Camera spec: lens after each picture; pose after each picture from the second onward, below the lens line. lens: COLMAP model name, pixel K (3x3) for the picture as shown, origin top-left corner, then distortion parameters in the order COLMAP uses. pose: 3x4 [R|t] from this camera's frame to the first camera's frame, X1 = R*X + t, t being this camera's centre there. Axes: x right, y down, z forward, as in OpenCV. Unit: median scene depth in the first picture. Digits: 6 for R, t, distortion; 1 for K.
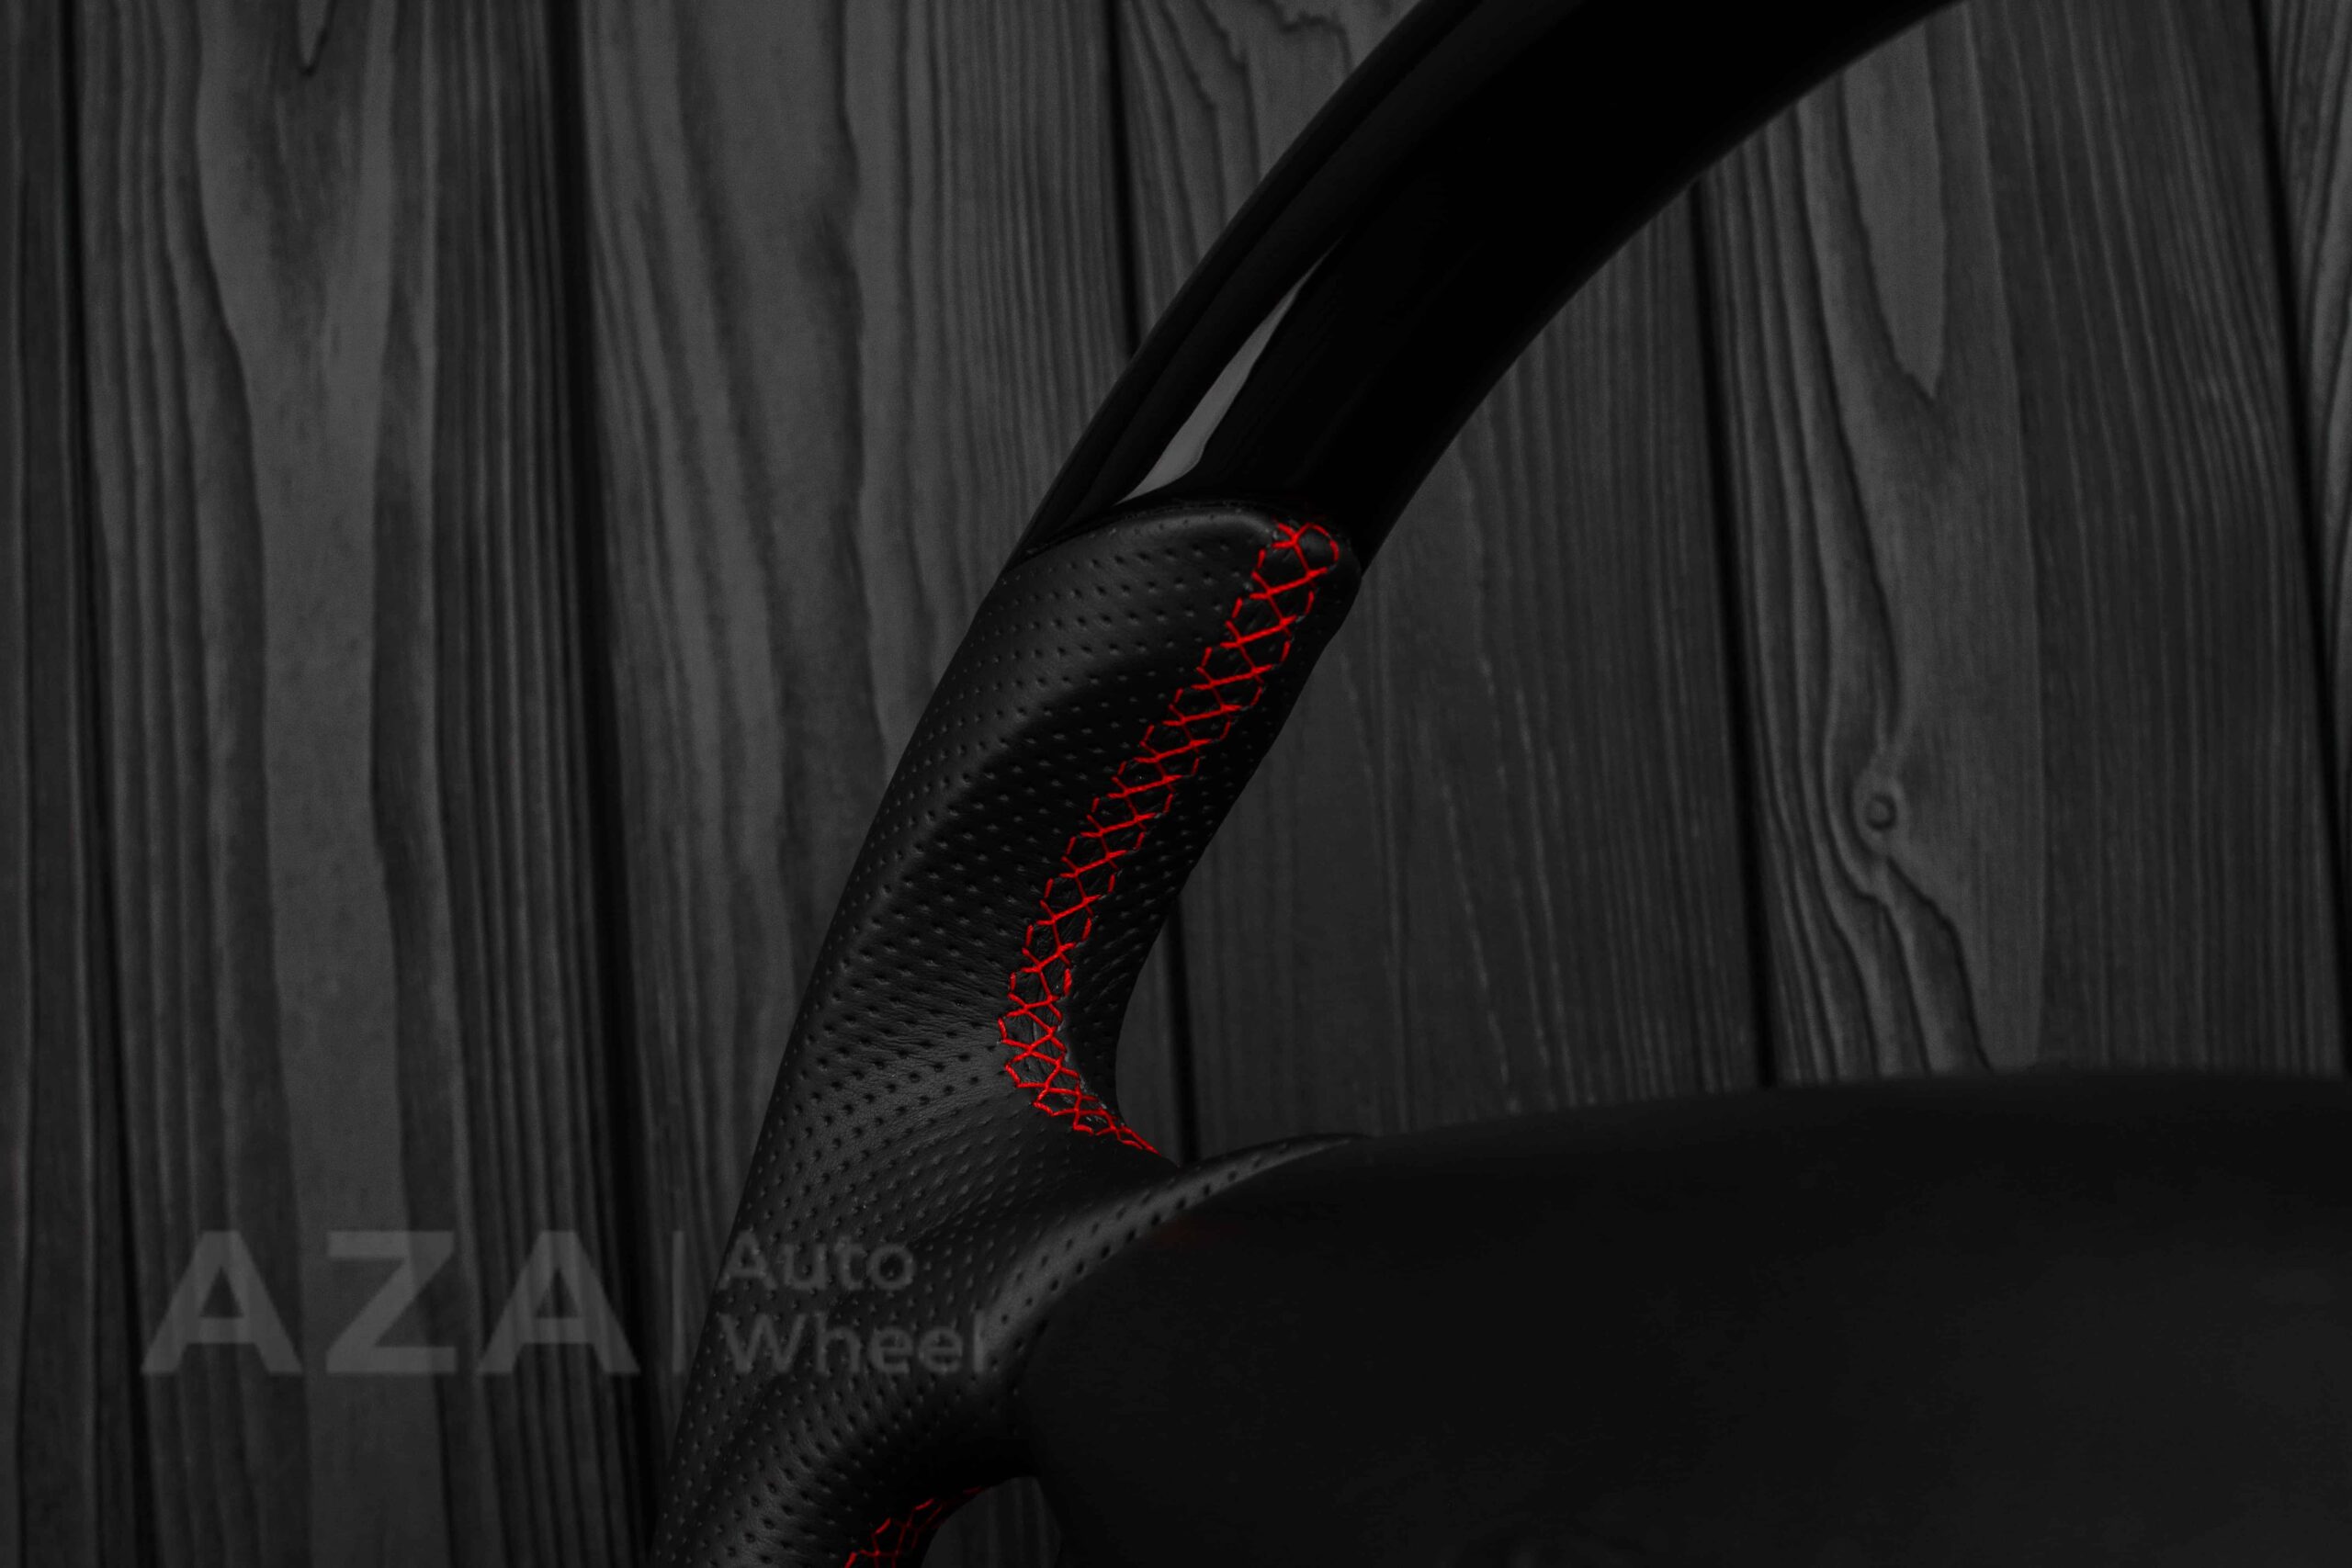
lens RADIAL K [[3624.1, 0, 1142.4], [0, 3624.1, 798.8], [0, 0, 1]] dist [-0.218202, 0.197409]
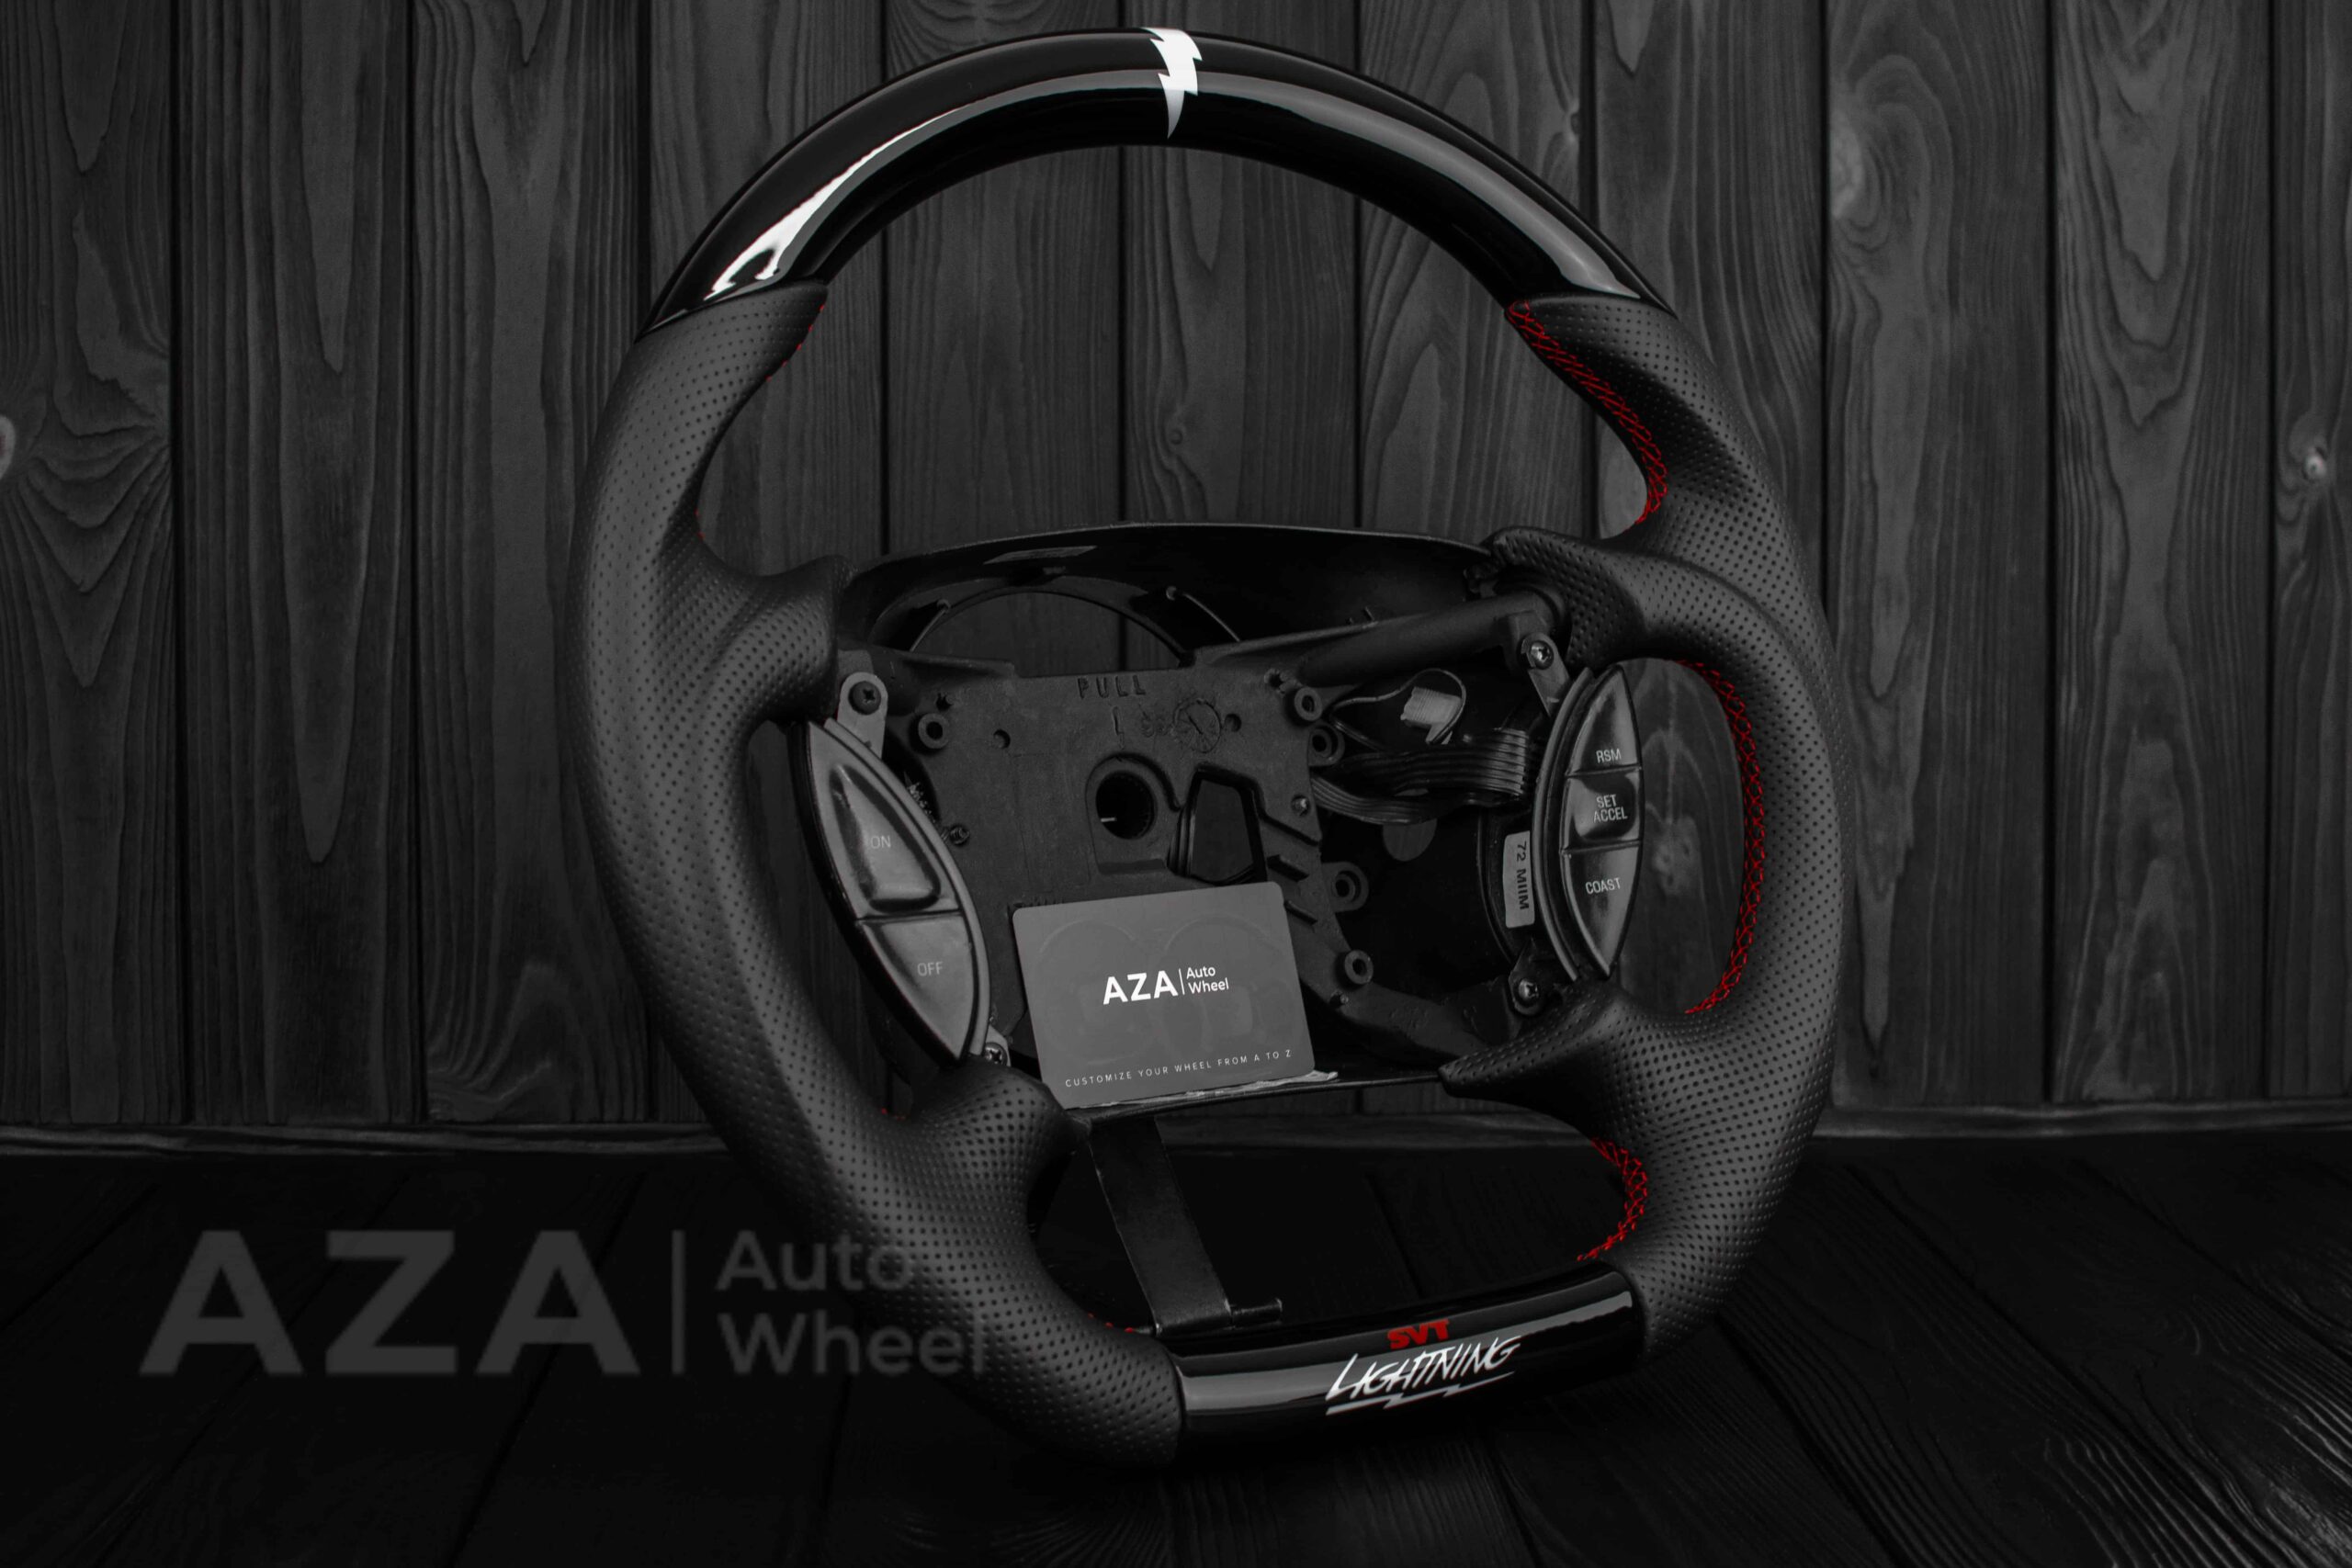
lens RADIAL K [[3624.1, 0, 1142.4], [0, 3624.1, 798.8], [0, 0, 1]] dist [-0.218202, 0.197409]
pose [[0.981492, 0.054453, 0.183599, -0.250388], [-0.073728, 0.992267, 0.099849, 0.003809], [-0.176742, -0.111537, 0.977917, -1.399231]]
